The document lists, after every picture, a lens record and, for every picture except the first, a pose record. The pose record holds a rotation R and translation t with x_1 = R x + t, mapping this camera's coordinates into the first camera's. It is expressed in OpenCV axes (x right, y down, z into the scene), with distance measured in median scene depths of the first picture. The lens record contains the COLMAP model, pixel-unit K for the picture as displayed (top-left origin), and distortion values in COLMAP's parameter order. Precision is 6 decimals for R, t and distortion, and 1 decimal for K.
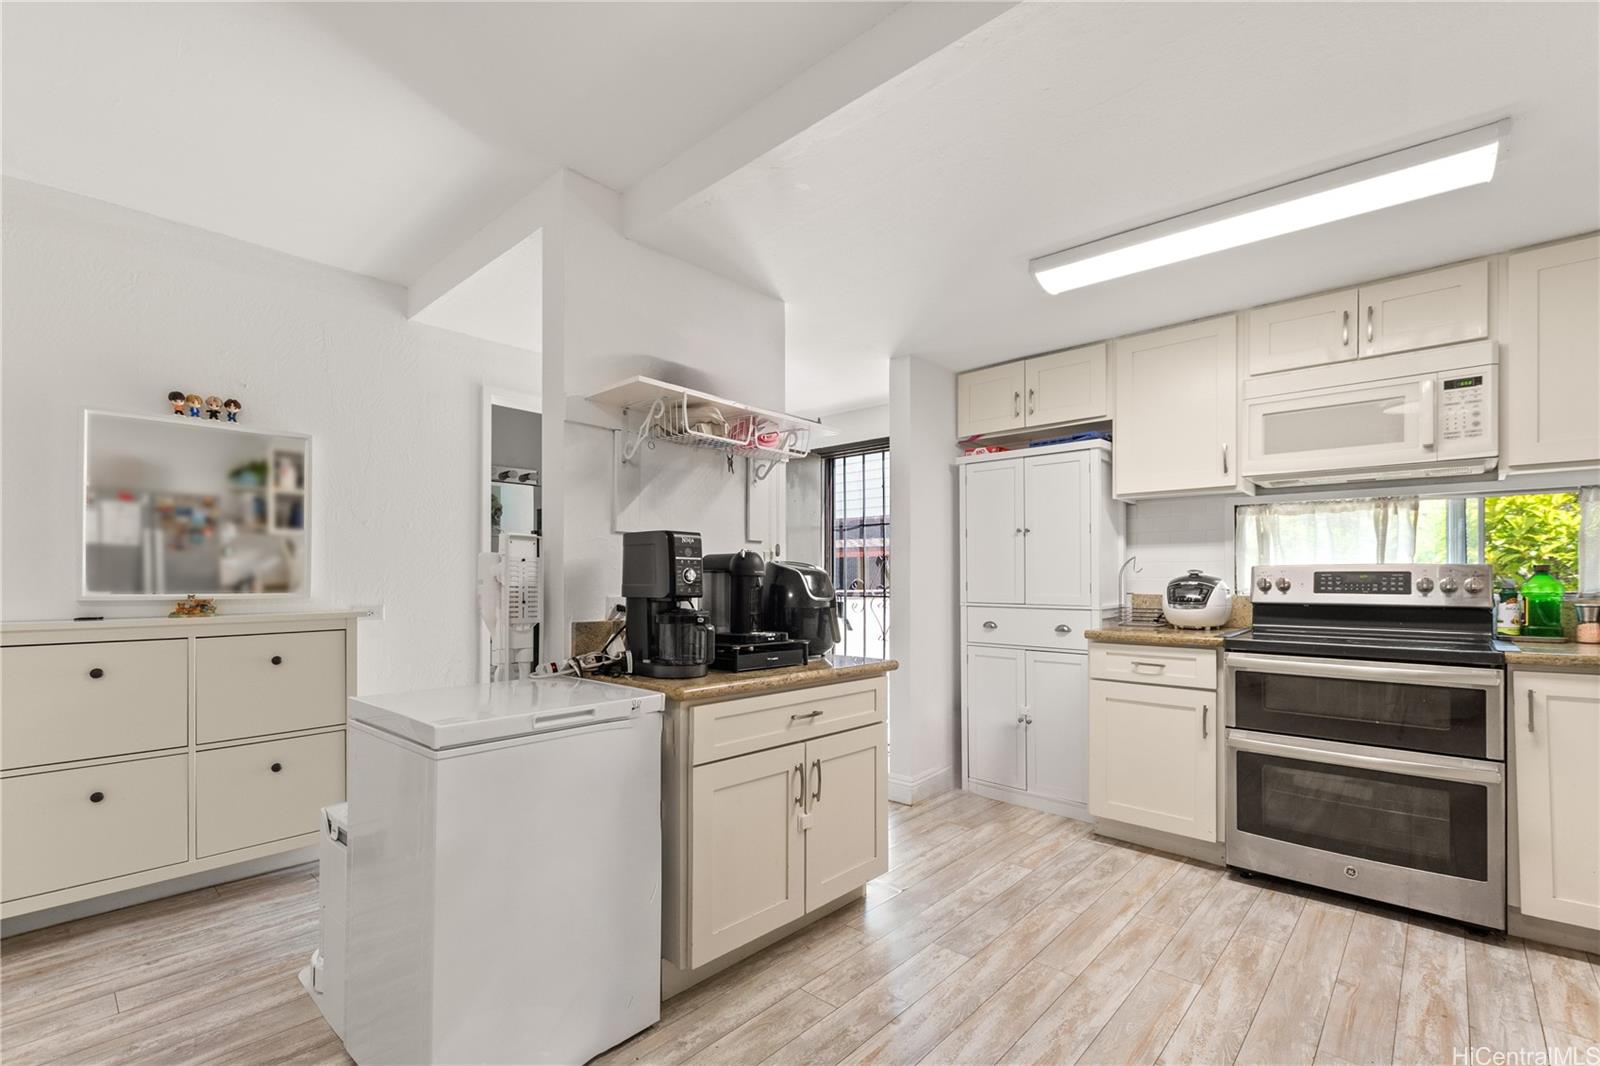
lens RADIAL K [[719.6, 0, 797.5], [0, 719.6, 554.7], [0, 0, 1]] dist [0.000594, -0.000118]
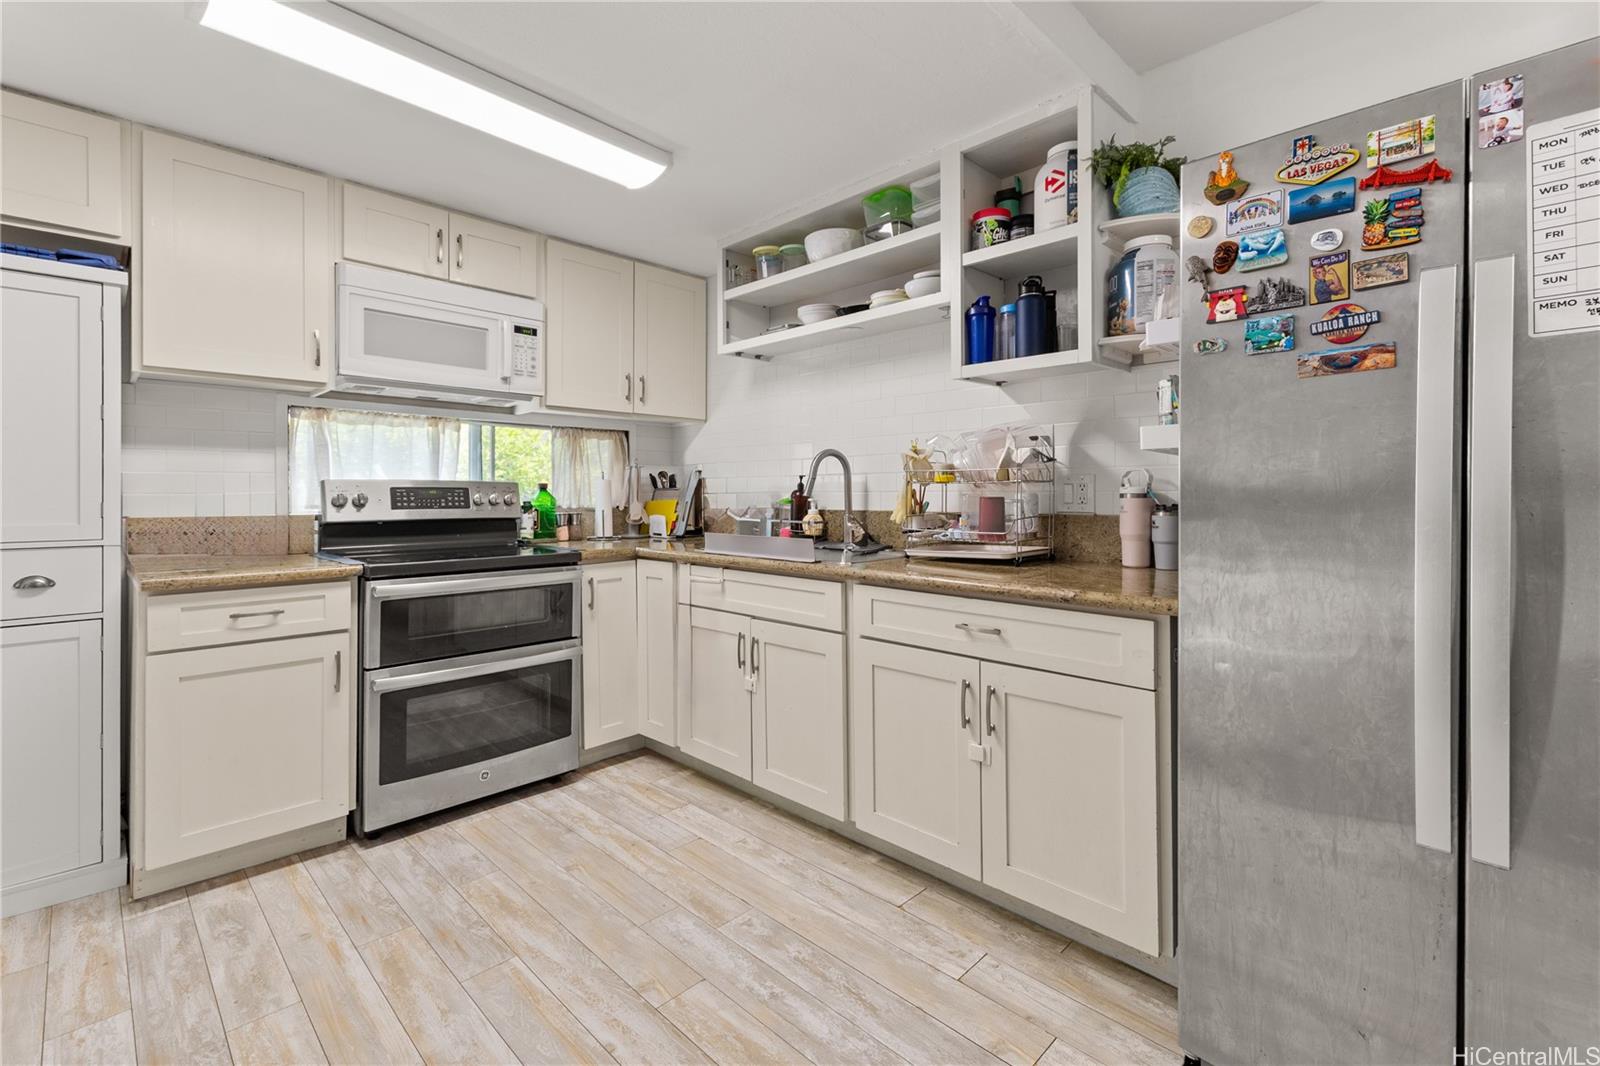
lens RADIAL K [[707.3, 0, 798.3], [0, 707.3, 486.1], [0, 0, 1]] dist [0.000417, 0.000006]
pose [[0.024969, 0.008667, 0.999651, -0.209867], [-0.033888, 0.999395, -0.007819, 0.011938], [-0.999114, -0.033681, 0.025247, 0.452054]]
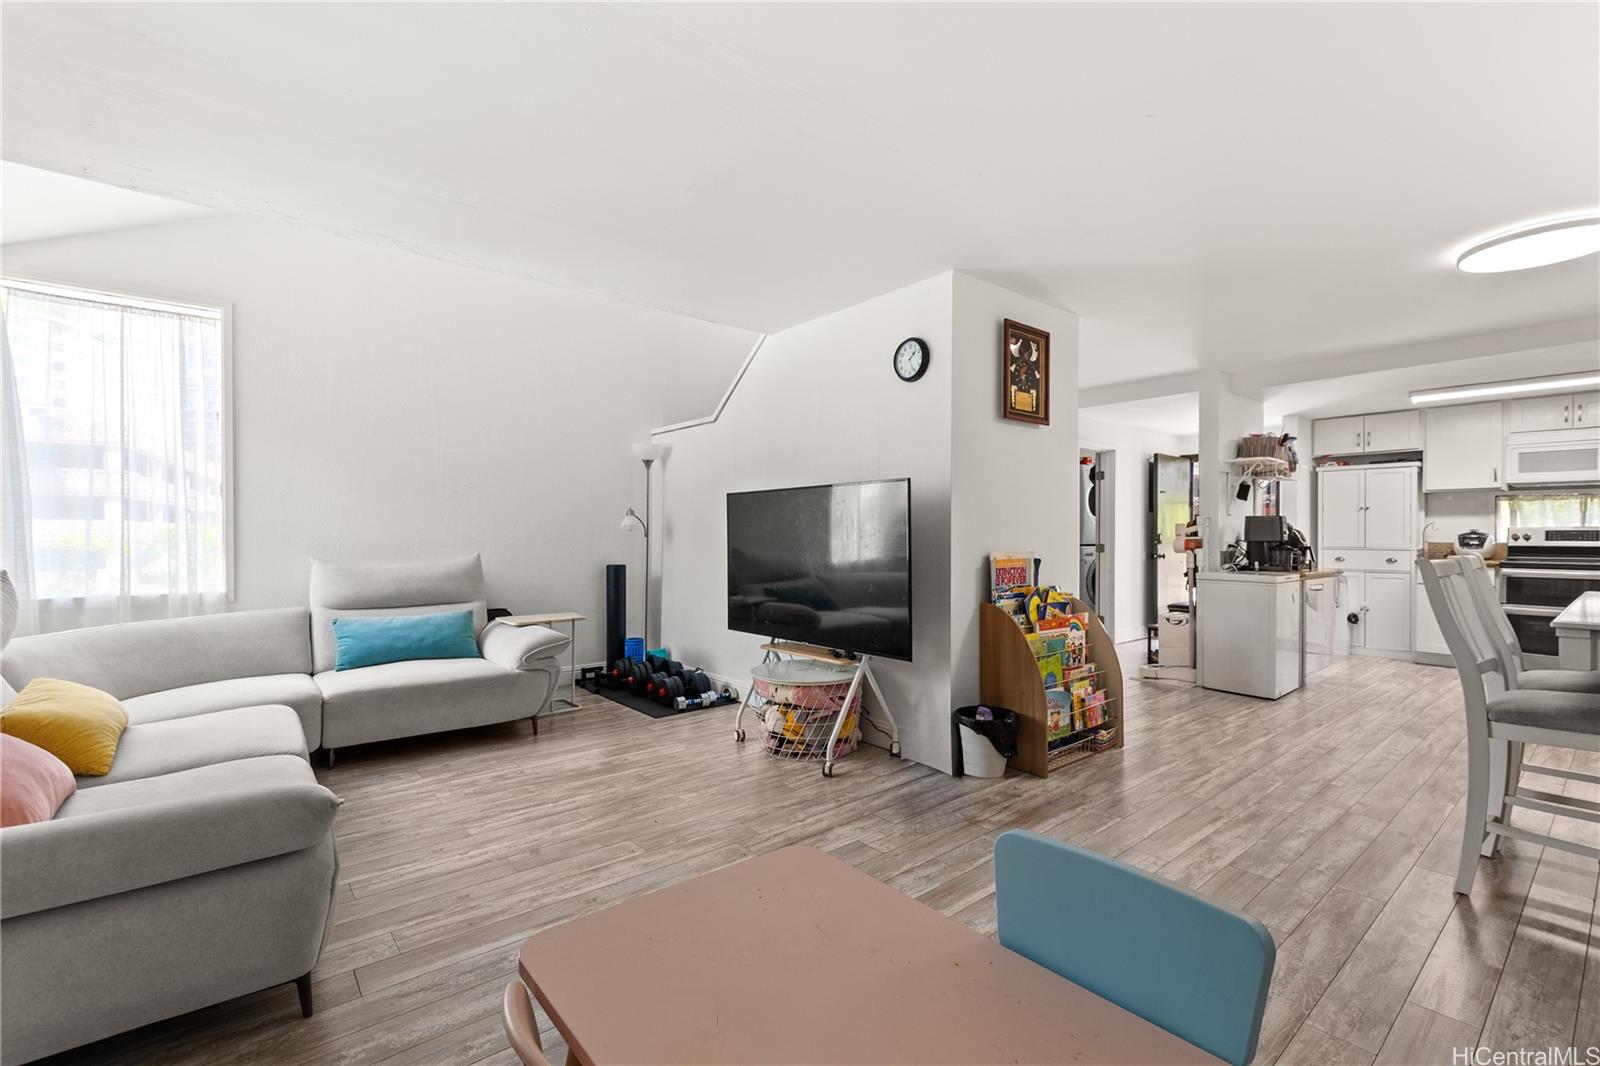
lens RADIAL K [[708.4, 0, 800.0], [0, 708.4, 533.0], [0, 0, 1]] dist [0.000154, -0.000007]
pose [[0.991459, -0.000628, -0.130414, -1.126705], [0.004502, 0.999557, 0.029413, -0.037883], [0.130337, -0.029749, 0.991023, -1.276645]]
